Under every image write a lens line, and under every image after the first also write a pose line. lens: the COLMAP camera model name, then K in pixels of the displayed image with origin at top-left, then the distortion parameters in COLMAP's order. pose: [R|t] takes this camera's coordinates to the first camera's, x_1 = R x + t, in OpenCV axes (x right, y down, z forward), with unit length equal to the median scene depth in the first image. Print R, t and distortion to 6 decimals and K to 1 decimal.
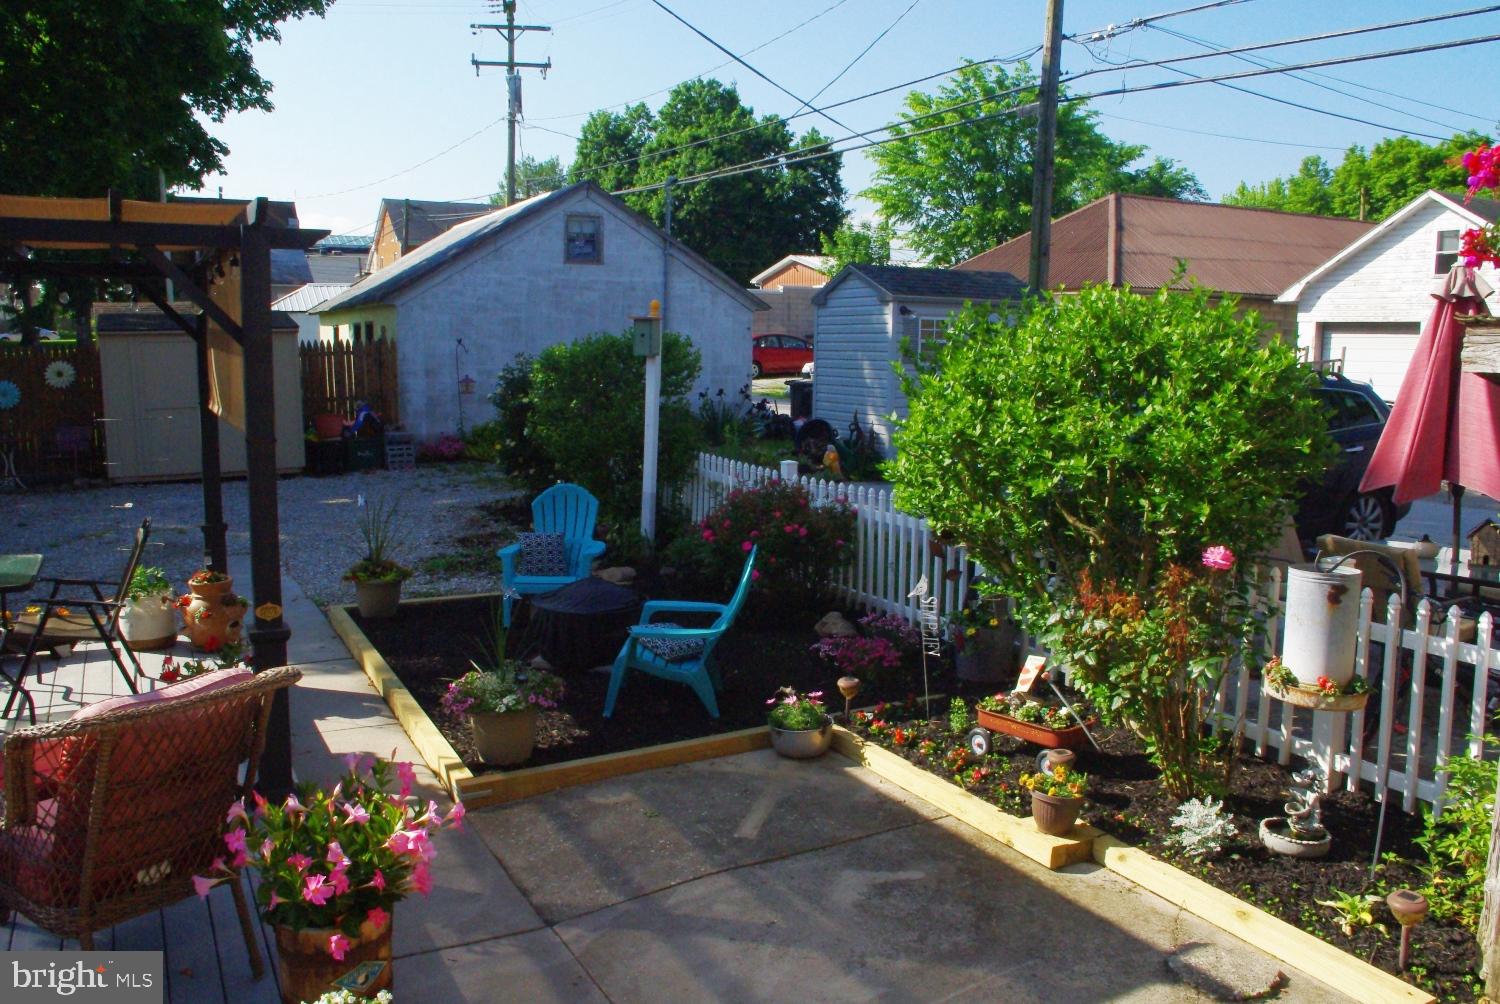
lens RADIAL K [[1175.4, 0, 752.9], [0, 1175.4, 491.4], [0, 0, 1]] dist [-0.090576, 0.037445]
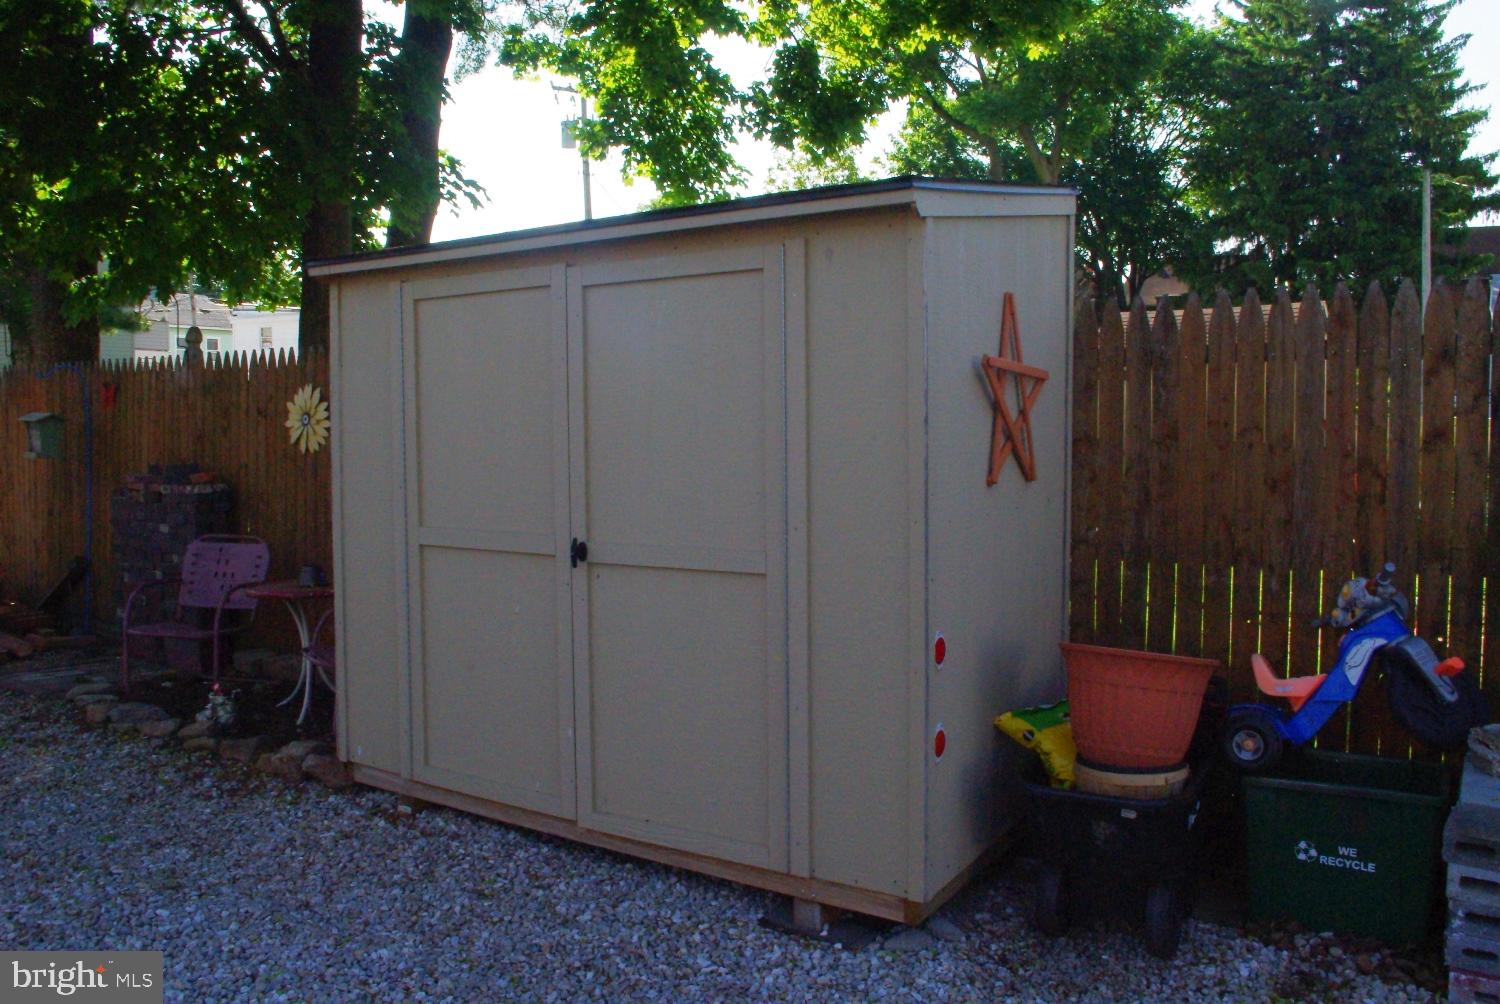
lens RADIAL K [[1175.4, 0, 752.9], [0, 1175.4, 491.4], [0, 0, 1]] dist [-0.090576, 0.037445]
pose [[0.486840, 0.057727, -0.871581, -0.289663], [-0.115284, 0.993332, 0.001397, -0.108381], [0.865850, 0.099799, 0.490249, 1.081768]]
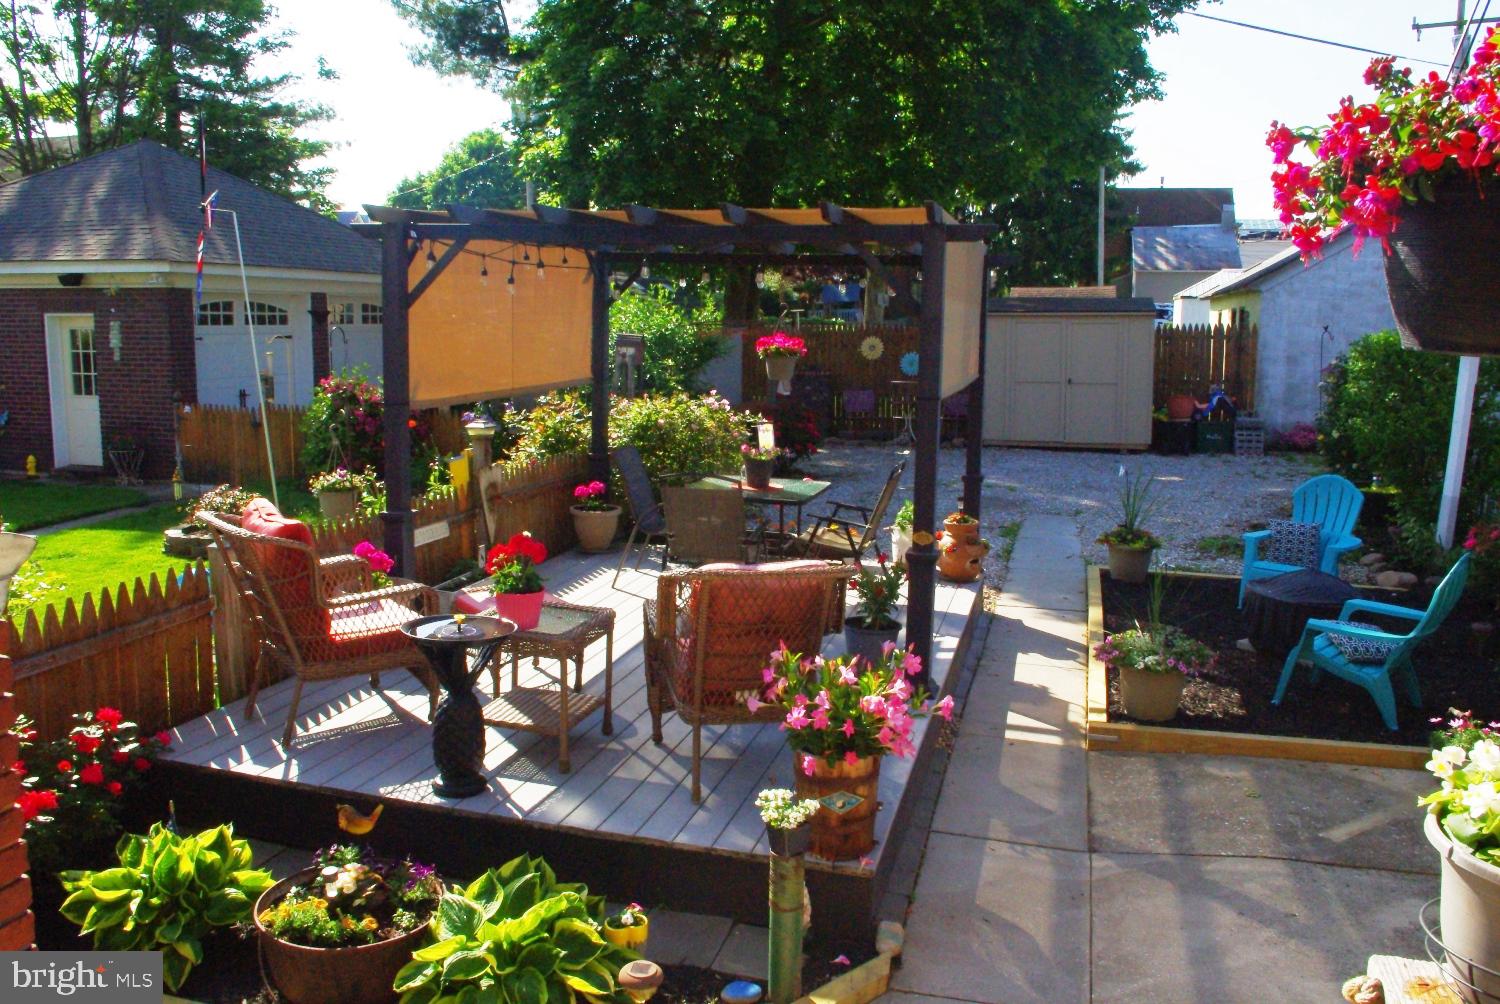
lens RADIAL K [[1175.4, 0, 752.9], [0, 1175.4, 491.4], [0, 0, 1]] dist [-0.090576, 0.037445]
pose [[0.718375, 0.103320, -0.687941, 0.103244], [-0.095037, 0.994213, 0.050077, 0.003209], [0.689134, 0.029406, 0.724037, -0.009021]]
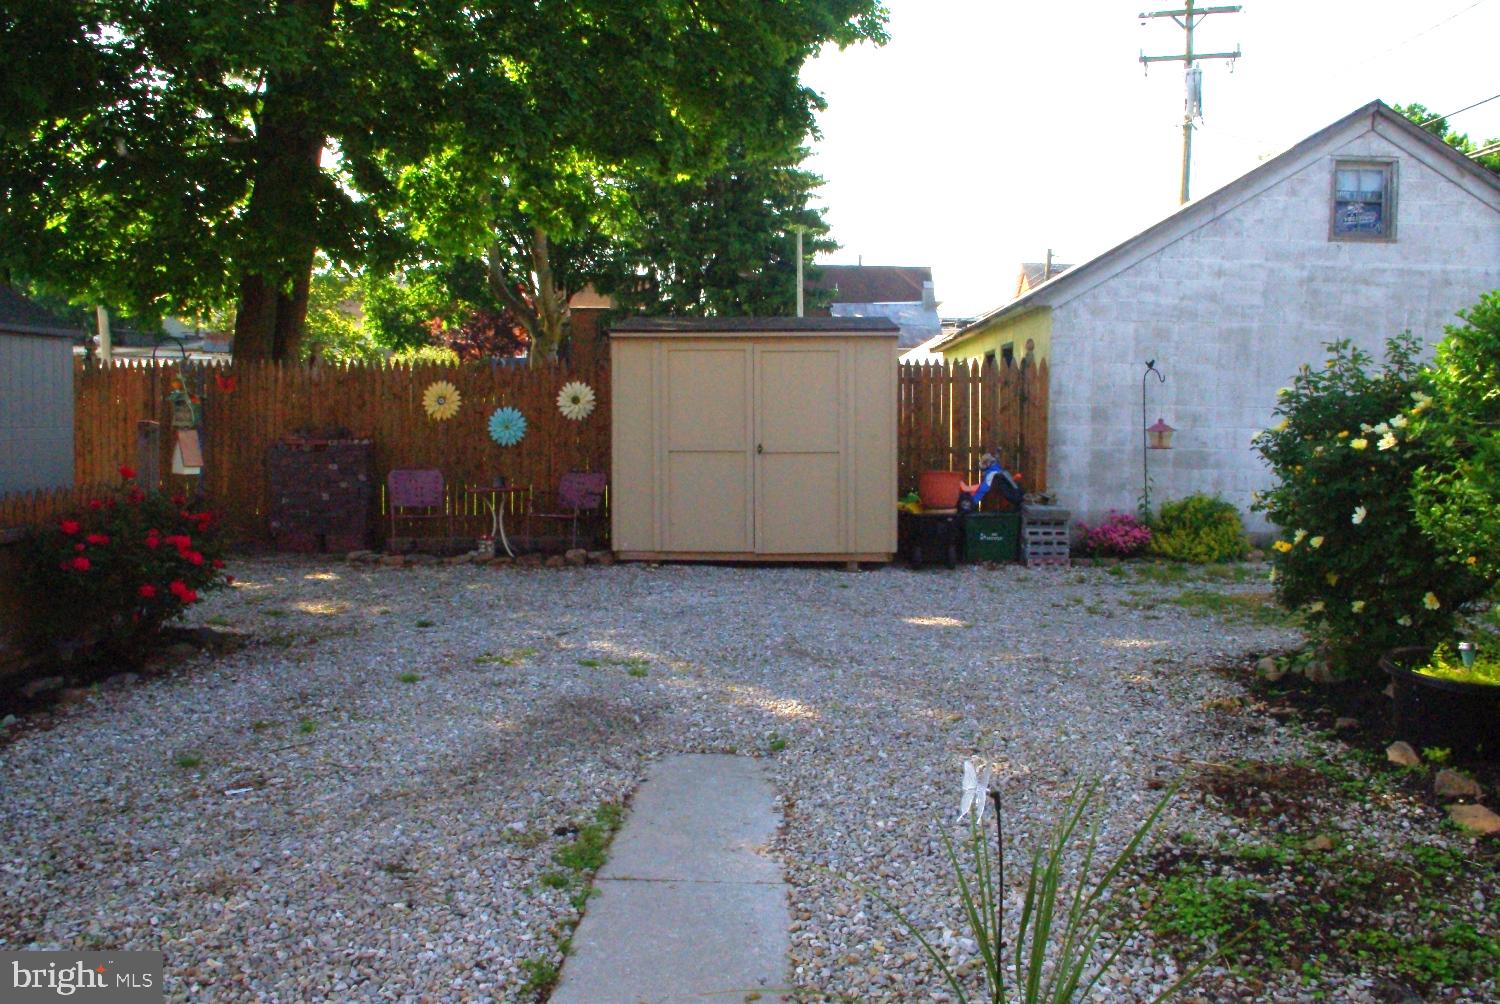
lens RADIAL K [[1175.4, 0, 752.9], [0, 1175.4, 491.4], [0, 0, 1]] dist [-0.090576, 0.037445]
pose [[0.866765, 0.040713, -0.497051, -0.173367], [-0.074839, 0.995995, -0.048925, -0.021875], [0.493069, 0.079606, 0.866341, 0.509963]]
